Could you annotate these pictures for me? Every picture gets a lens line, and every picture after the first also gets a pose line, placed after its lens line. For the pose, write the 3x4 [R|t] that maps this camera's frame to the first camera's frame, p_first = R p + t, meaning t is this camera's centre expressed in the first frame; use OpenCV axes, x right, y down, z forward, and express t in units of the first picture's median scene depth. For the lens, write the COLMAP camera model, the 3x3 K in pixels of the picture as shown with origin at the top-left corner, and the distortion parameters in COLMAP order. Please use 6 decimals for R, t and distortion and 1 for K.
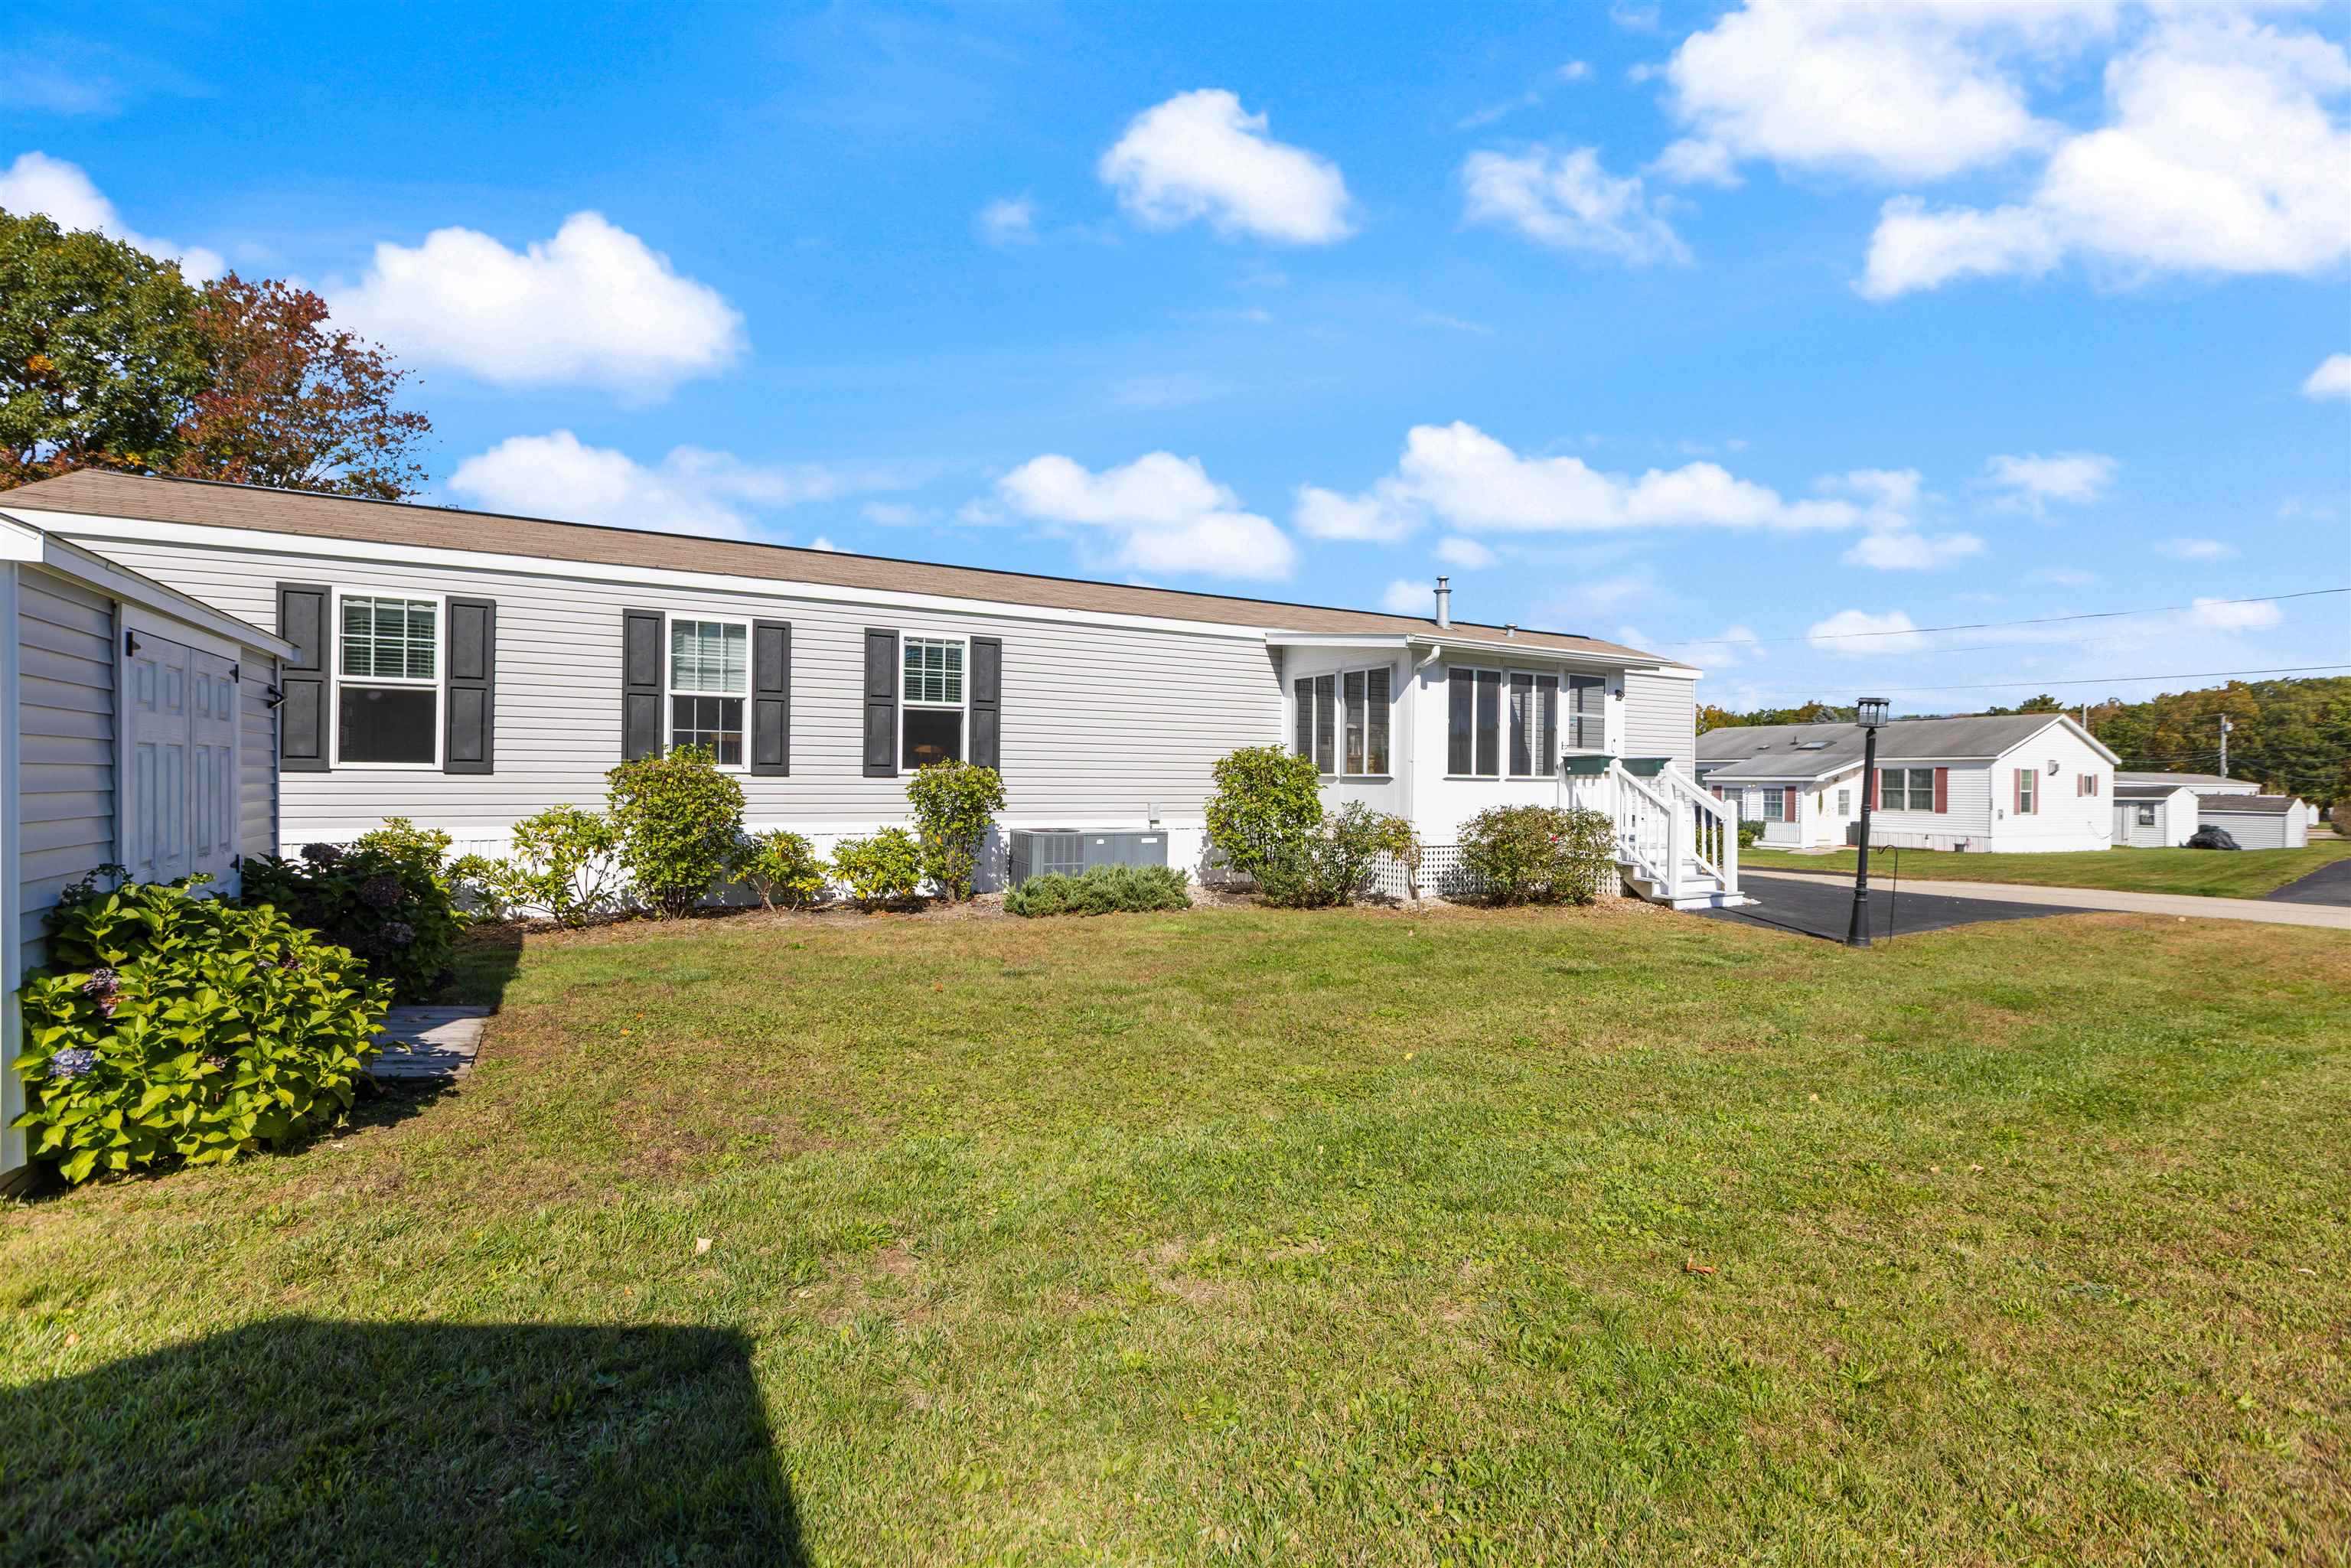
lens RADIAL K [[1073.7, 0, 1183.6], [0, 1073.7, 781.7], [0, 0, 1]] dist [0.030510, 0.000092]
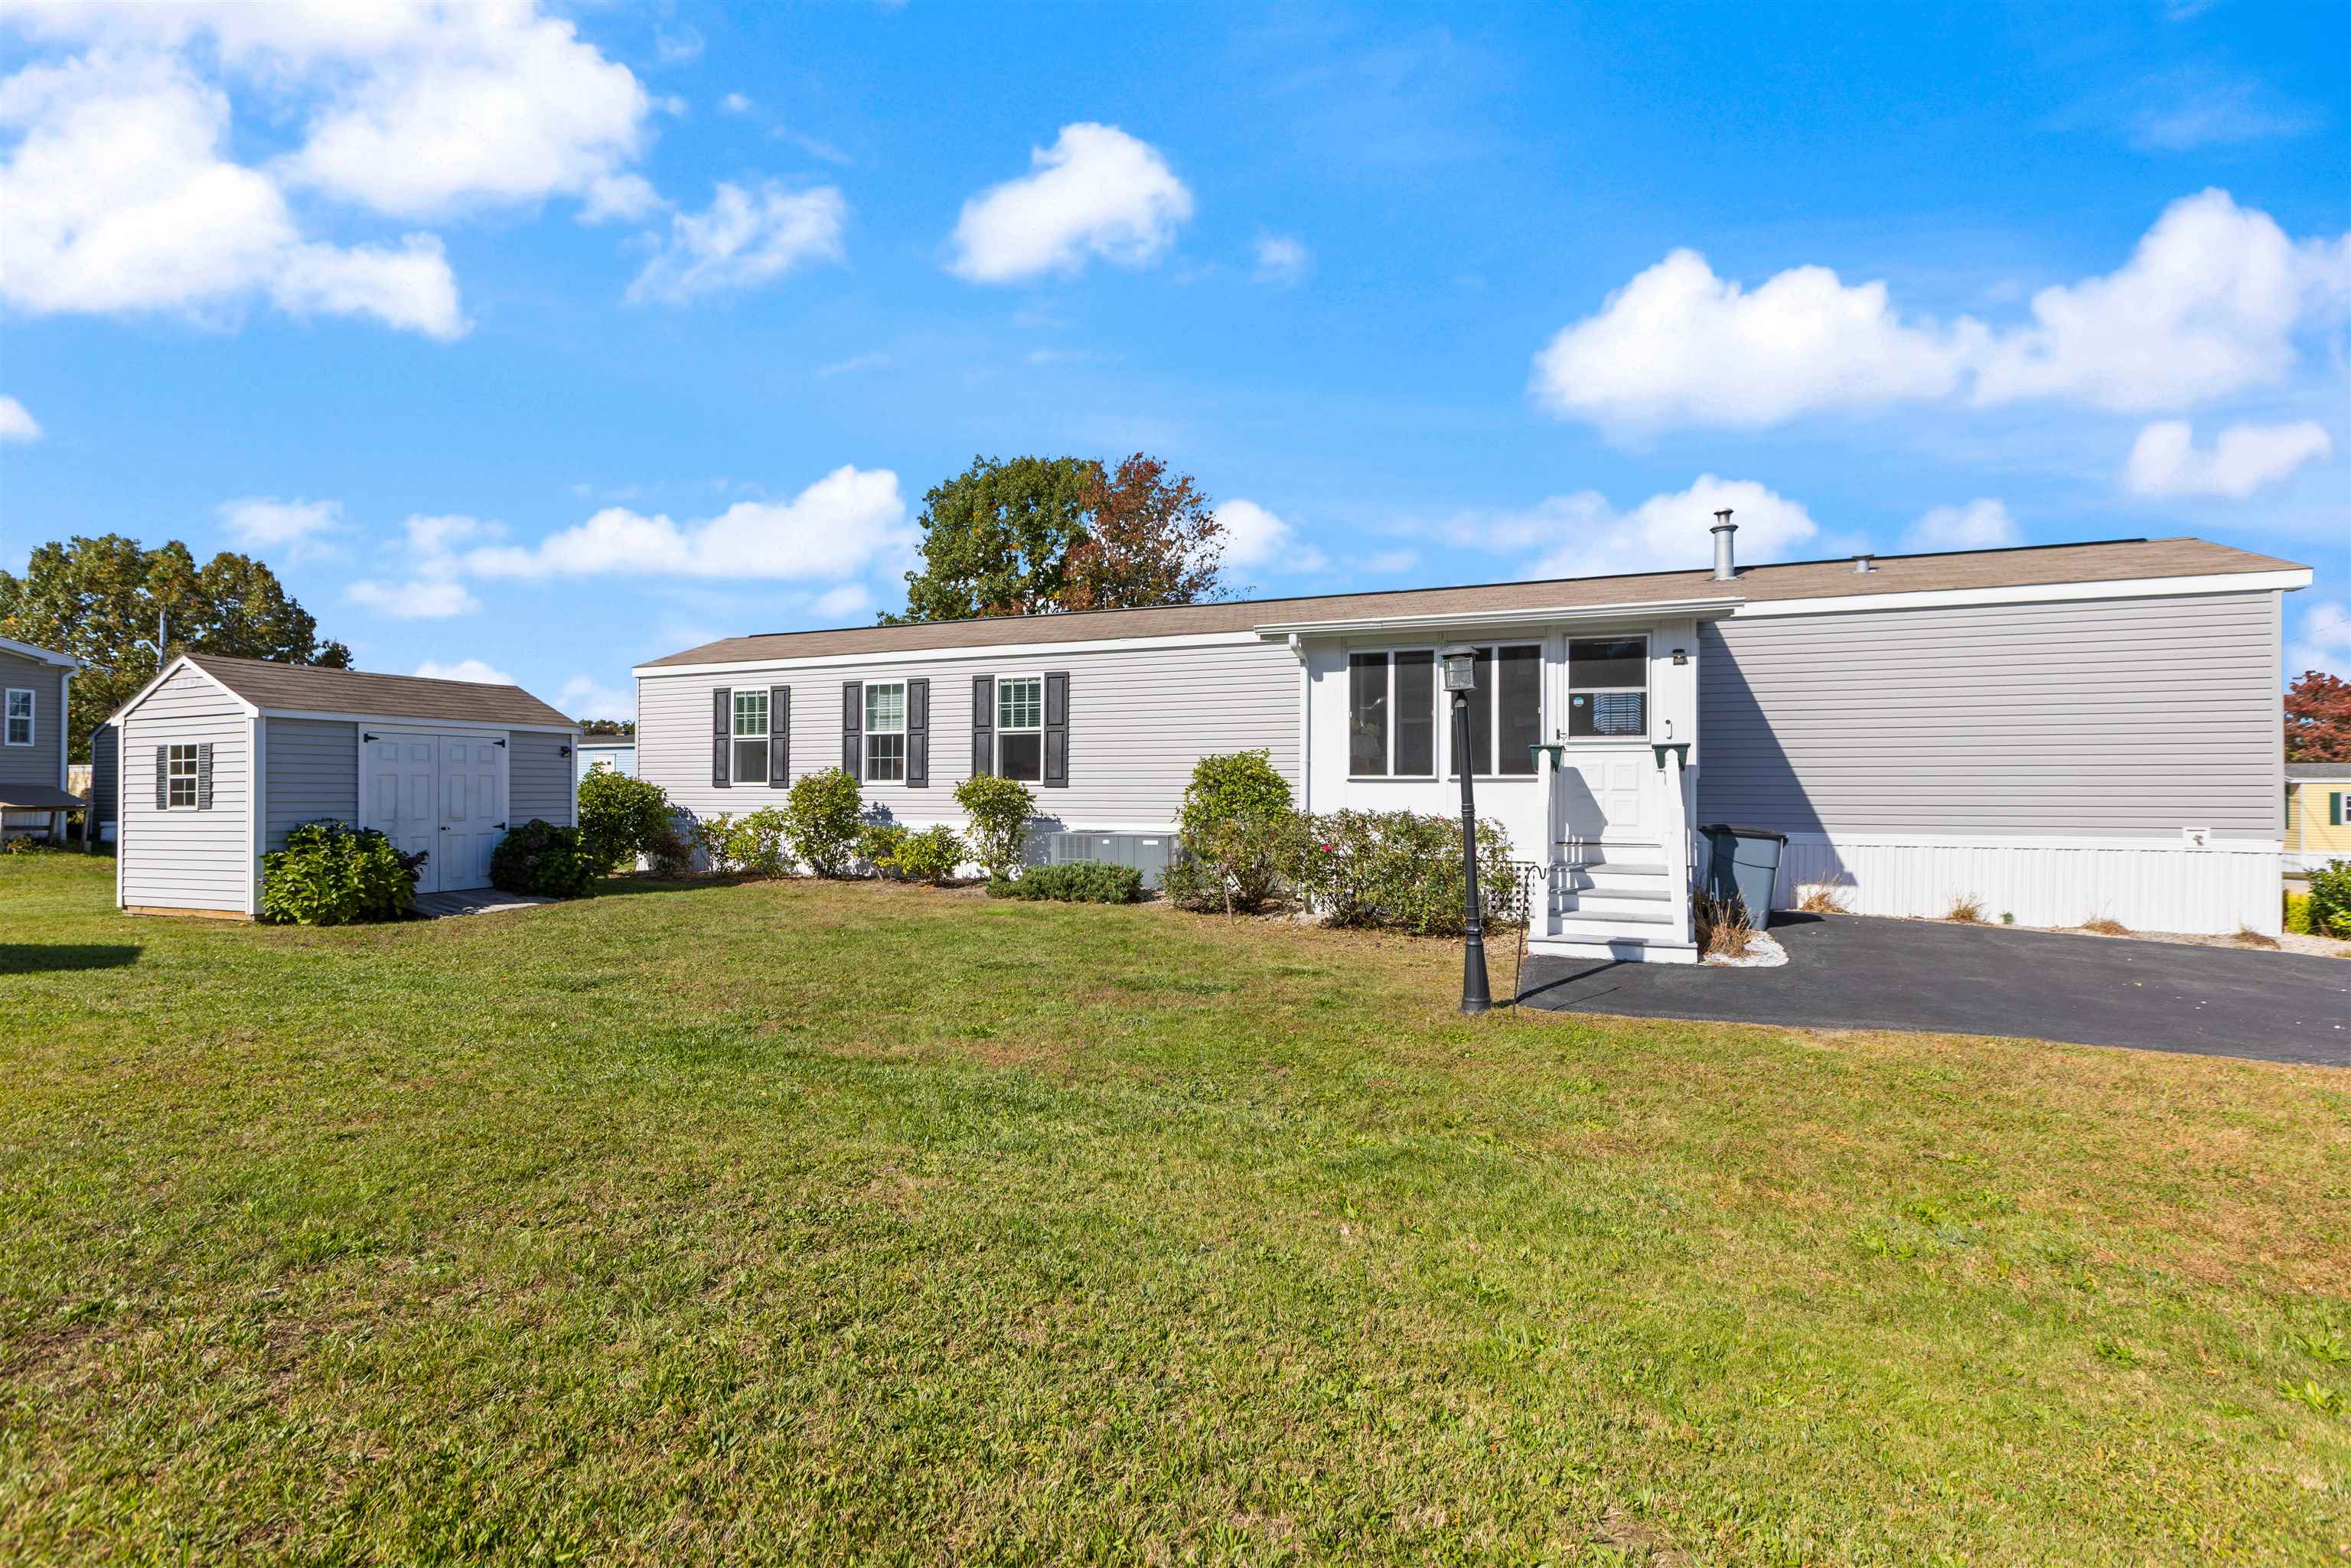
lens RADIAL K [[1073.7, 0, 1184.6], [0, 1073.7, 791.8], [0, 0, 1]] dist [0.030510, 0.000092]
pose [[0.615942, -0.009885, -0.787730, 0.887394], [0.003588, 0.999946, -0.009743, 0.015082], [0.787784, 0.003174, 0.615944, 0.369729]]
